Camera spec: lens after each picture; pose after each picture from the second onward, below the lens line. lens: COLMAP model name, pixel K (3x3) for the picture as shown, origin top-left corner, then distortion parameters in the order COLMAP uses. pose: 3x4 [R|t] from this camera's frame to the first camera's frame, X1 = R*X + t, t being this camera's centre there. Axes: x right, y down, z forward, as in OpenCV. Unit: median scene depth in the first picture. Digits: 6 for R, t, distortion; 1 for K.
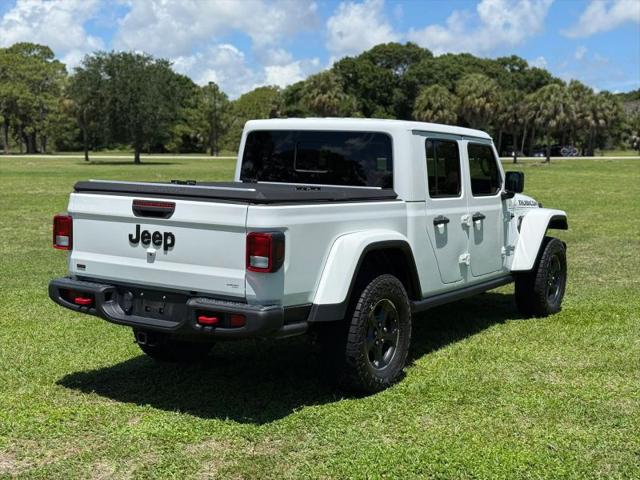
lens RADIAL K [[893.3, 0, 320.8], [0, 893.3, 246.8], [0, 0, 1]] dist [0.198735, -0.419915]
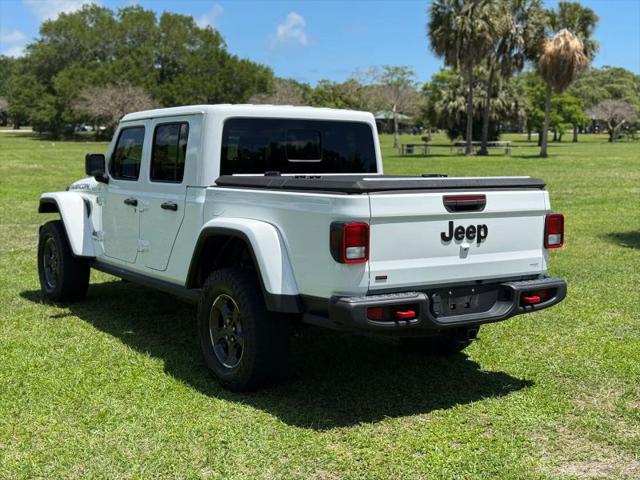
lens RADIAL K [[893.3, 0, 320.8], [0, 893.3, 246.8], [0, 0, 1]] dist [0.198735, -0.419915]
pose [[0.392811, -0.120373, 0.911707, -0.992164], [0.095552, 0.991373, 0.089722, -0.084600], [-0.914642, 0.051872, 0.400924, 0.651976]]
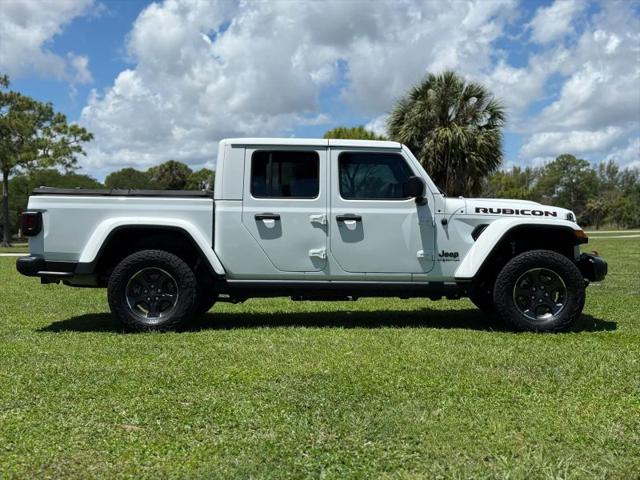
lens RADIAL K [[893.3, 0, 320.8], [0, 893.3, 246.8], [0, 0, 1]] dist [0.198735, -0.419915]
pose [[0.508181, 0.007811, -0.861215, 1.332582], [-0.077121, 0.996355, -0.036470, 0.054453], [0.857790, 0.084951, 0.506931, 0.494682]]
